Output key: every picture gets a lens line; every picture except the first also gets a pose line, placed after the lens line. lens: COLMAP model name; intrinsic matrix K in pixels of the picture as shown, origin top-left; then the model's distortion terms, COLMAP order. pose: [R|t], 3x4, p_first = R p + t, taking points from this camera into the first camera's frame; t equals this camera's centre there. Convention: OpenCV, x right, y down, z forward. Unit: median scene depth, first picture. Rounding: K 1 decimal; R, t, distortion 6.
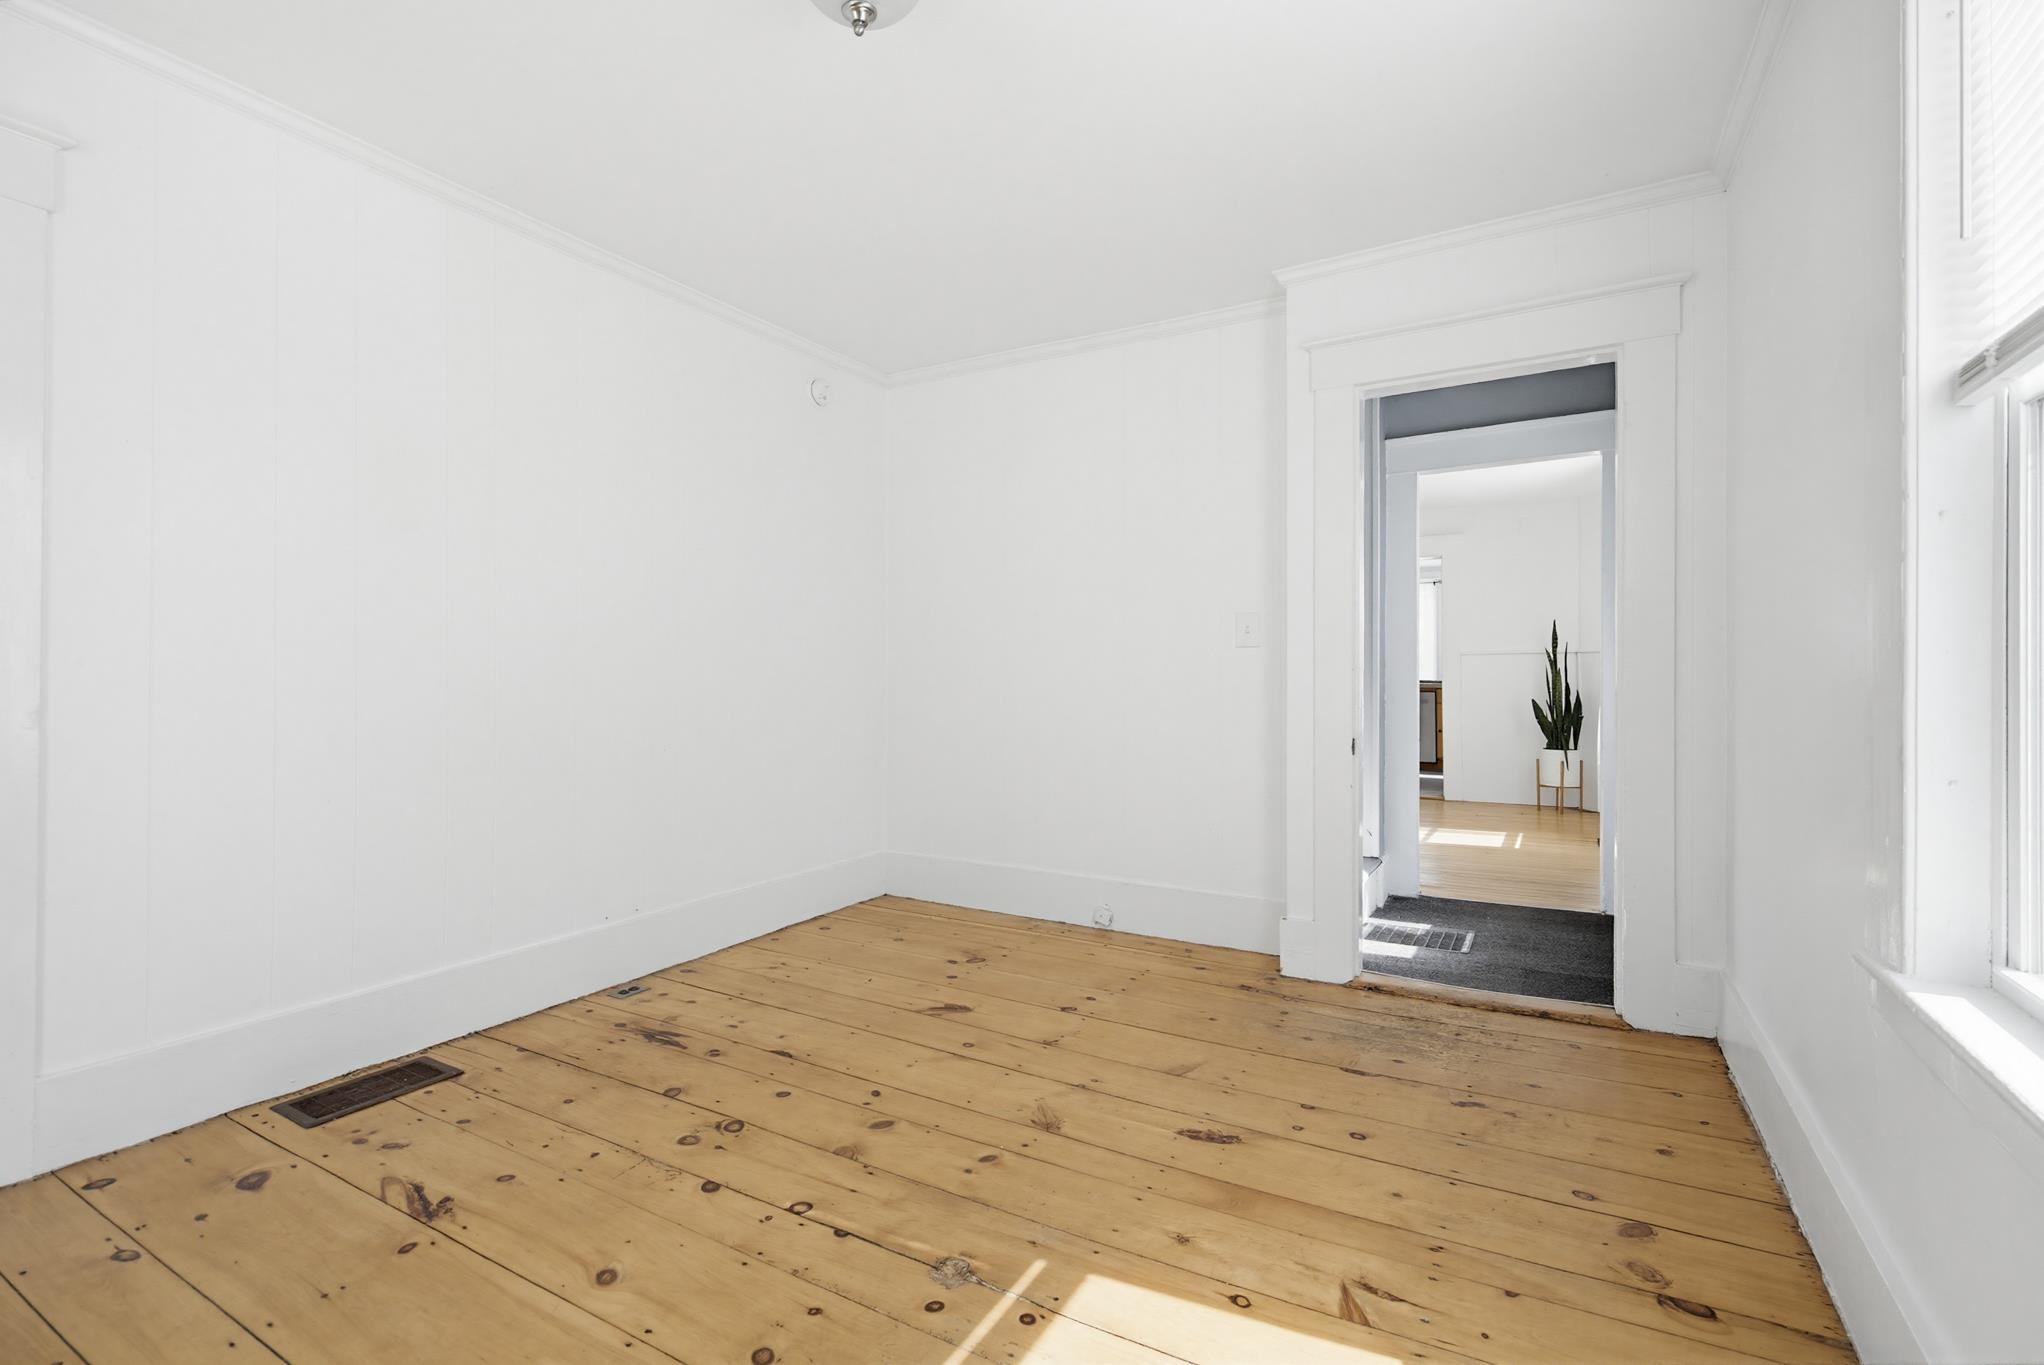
lens RADIAL K [[923.5, 0, 1020.5], [0, 923.5, 676.3], [0, 0, 1]] dist [0.005867, -0.002594]
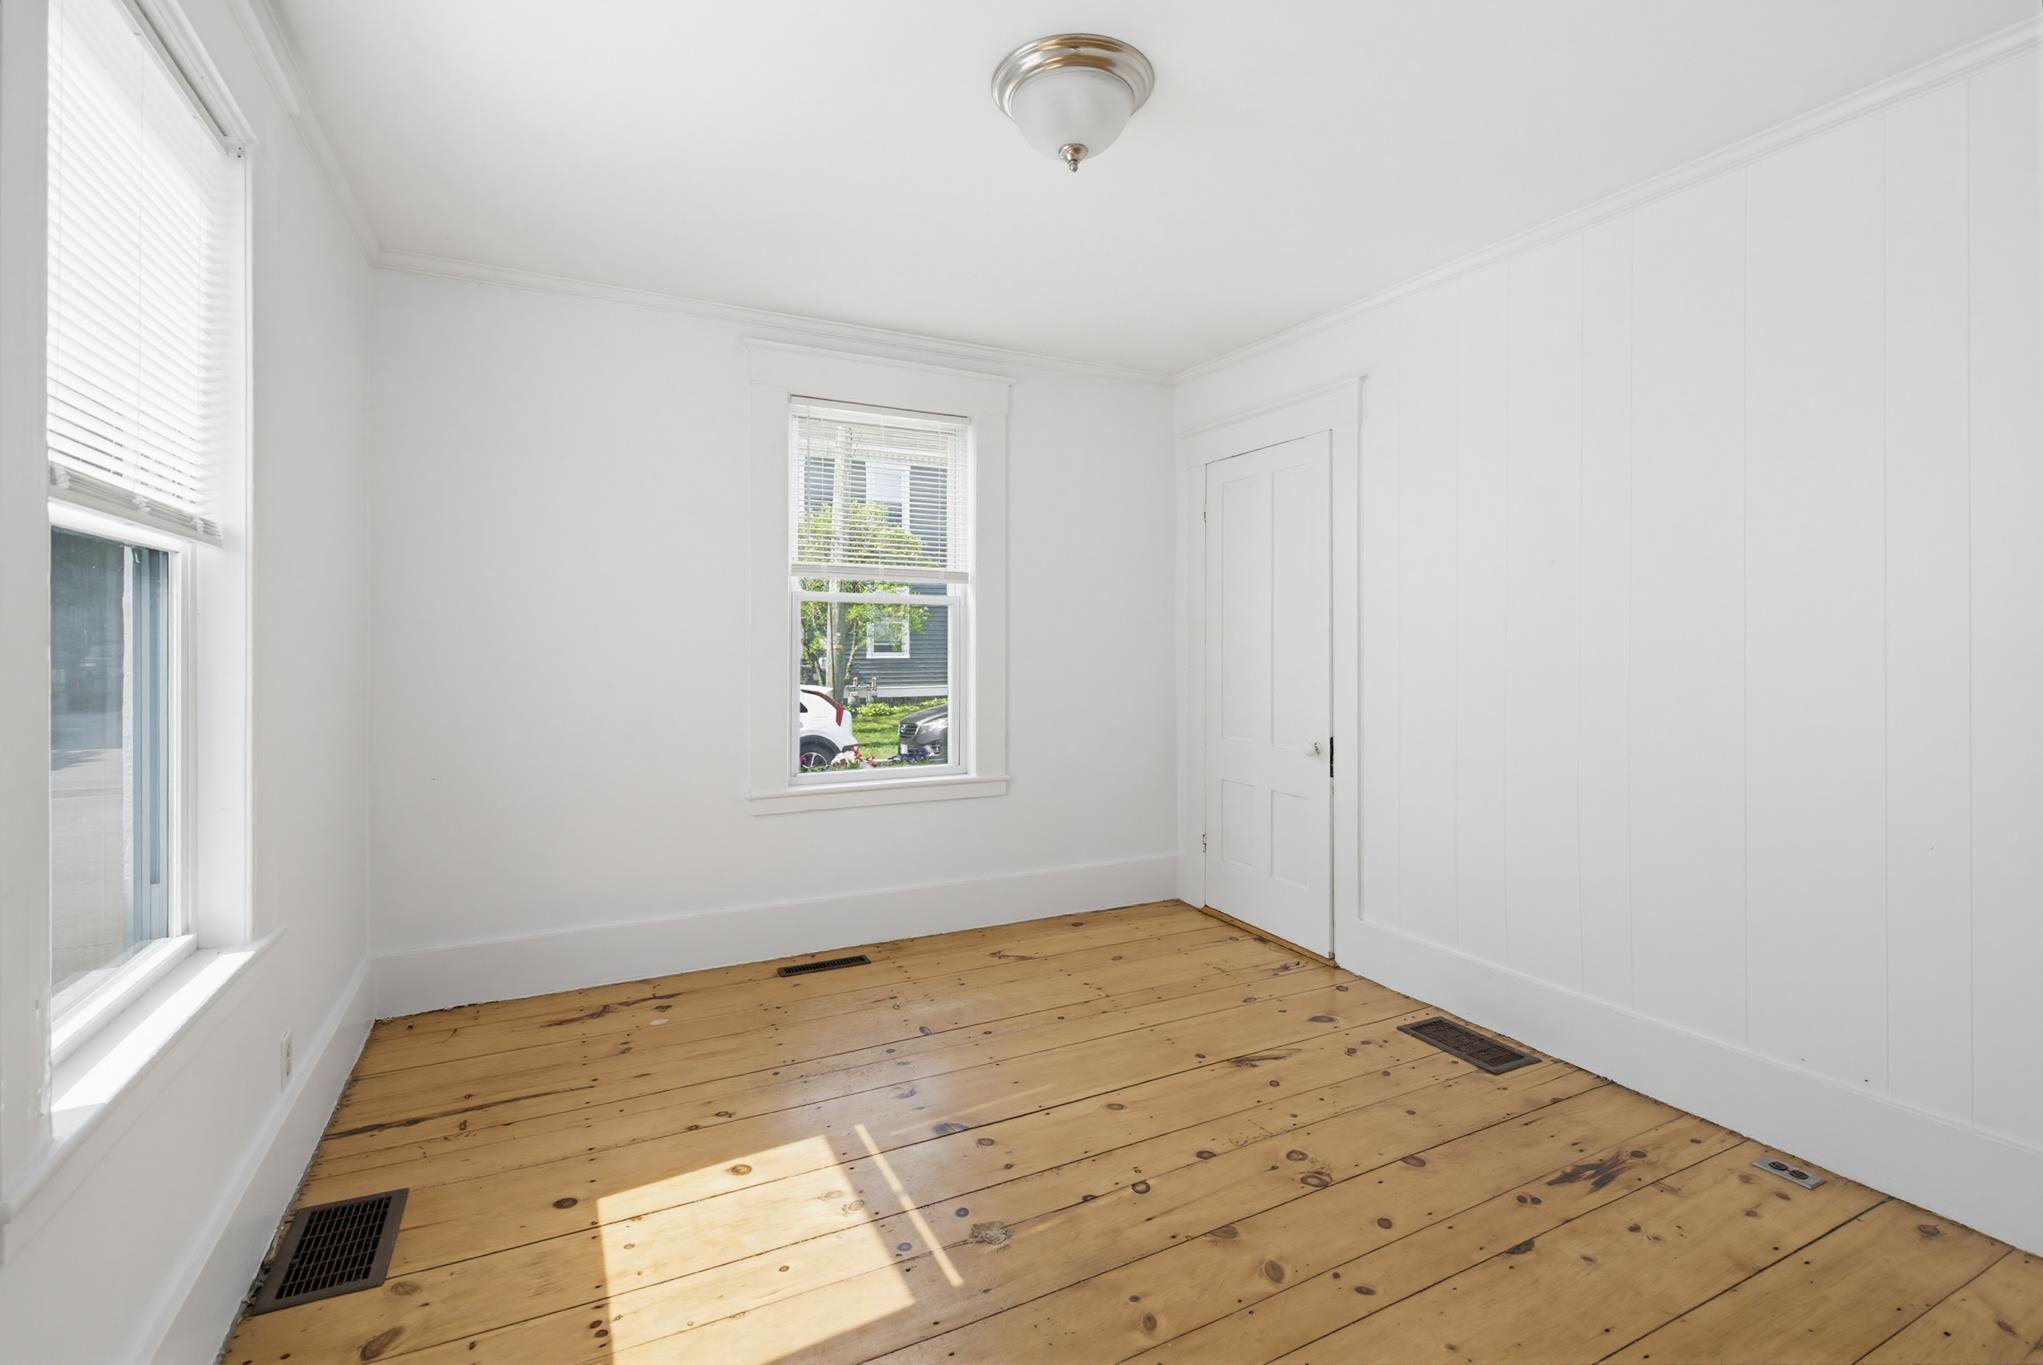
lens RADIAL K [[923.0, 0, 1029.2], [0, 923.0, 638.4], [0, 0, 1]] dist [0.005867, -0.002594]
pose [[-0.541888, -0.006140, -0.840428, 0.623972], [-0.001847, 0.999980, -0.006114, -0.074736], [0.840449, -0.001761, -0.541888, 1.170893]]
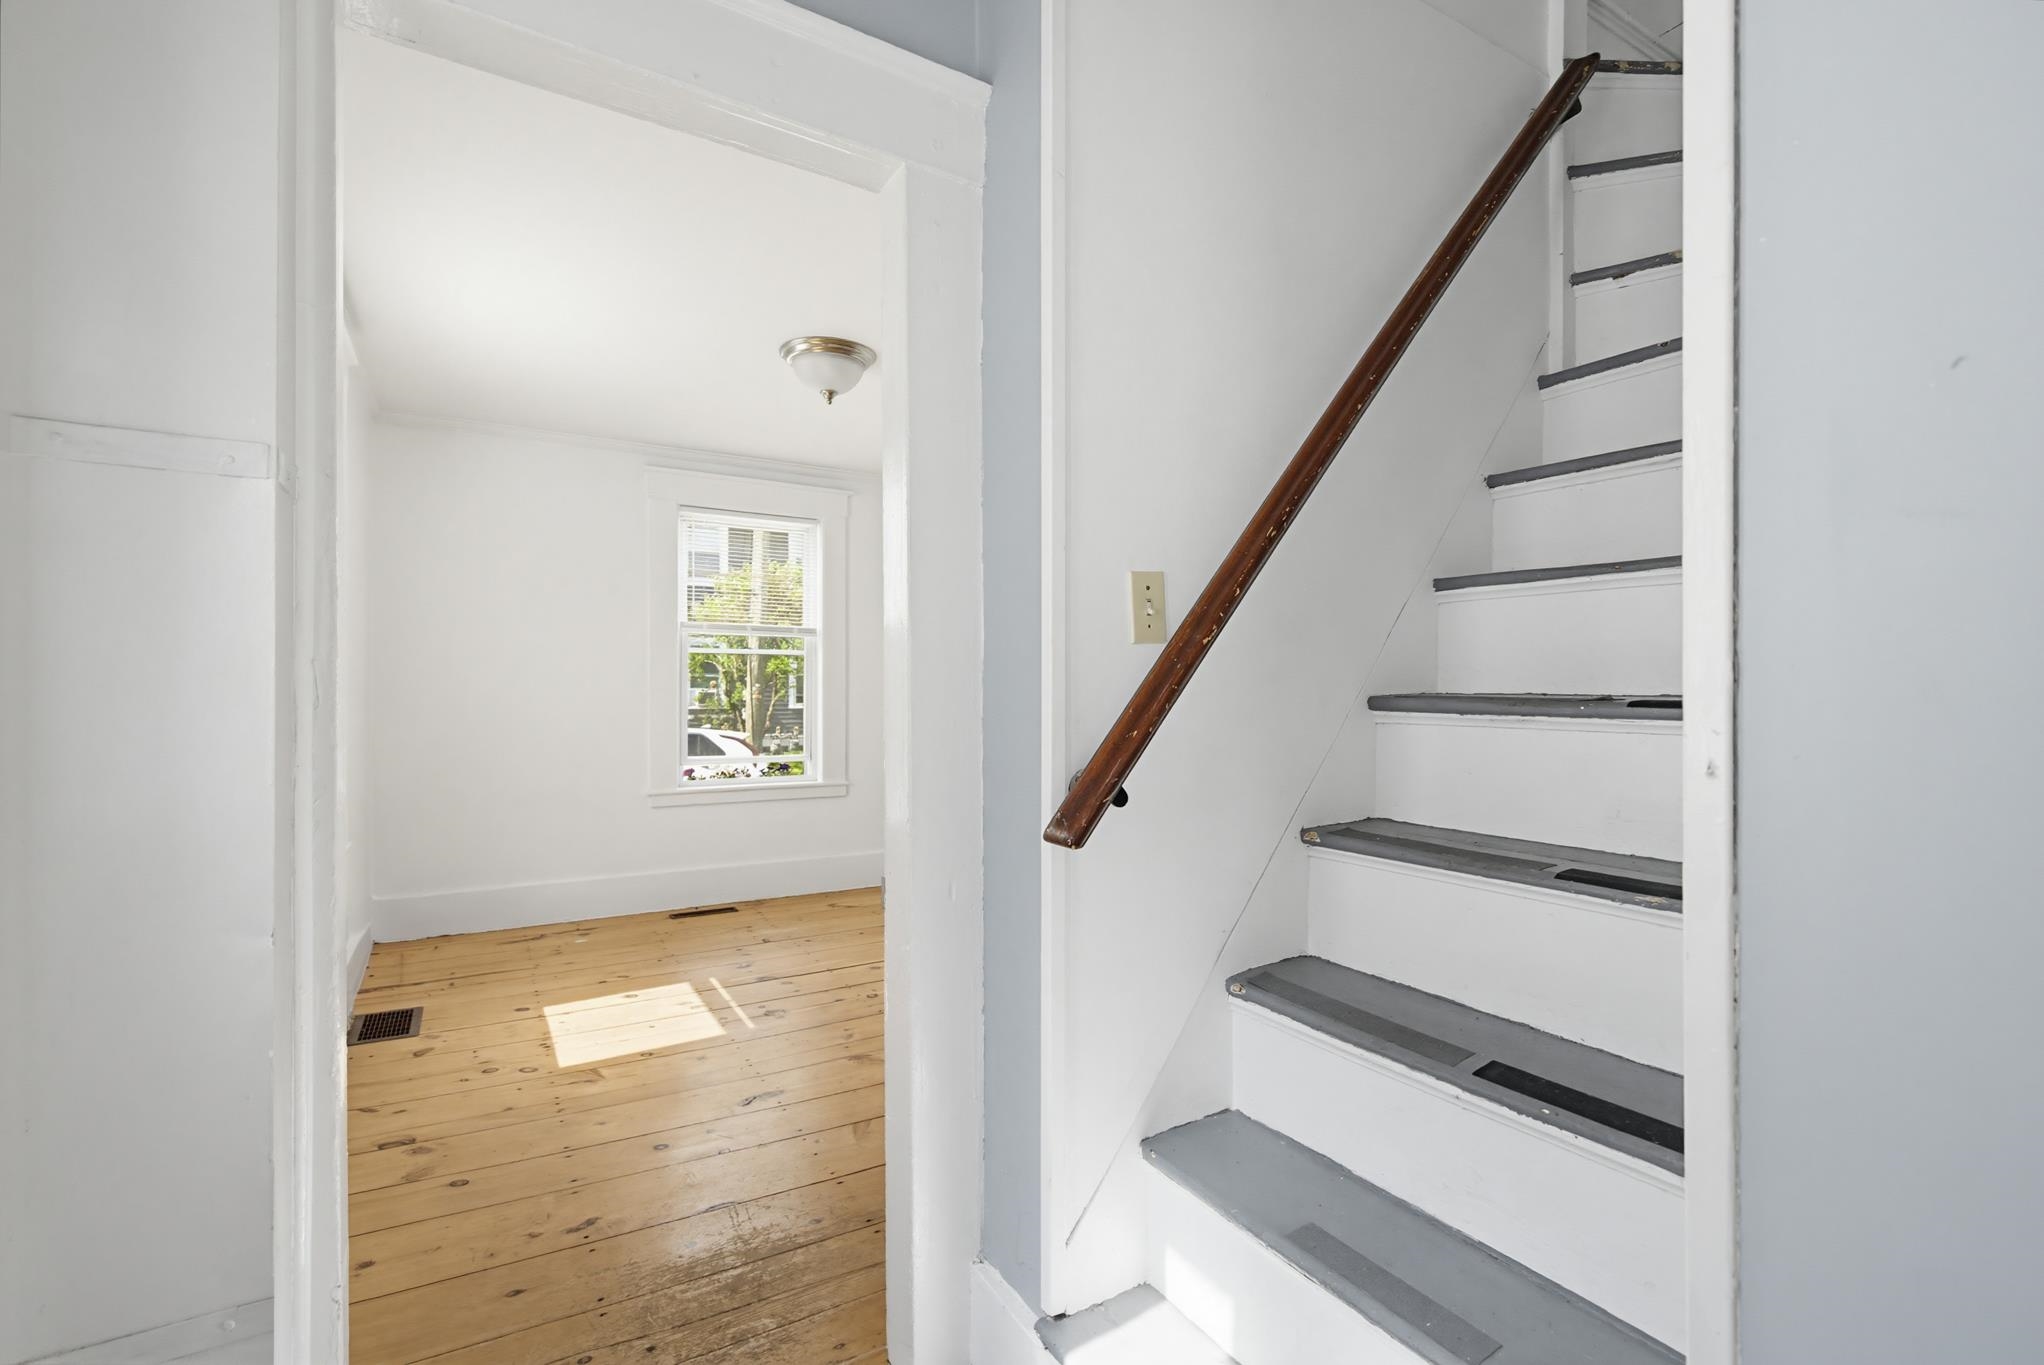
lens RADIAL K [[923.5, 0, 1048.6], [0, 923.5, 694.4], [0, 0, 1]] dist [0.005867, -0.002594]
pose [[-0.470719, -0.004931, -0.882269, 1.024164], [-0.001830, 0.999988, -0.004613, -0.043040], [0.882281, -0.000557, -0.470722, 1.750271]]
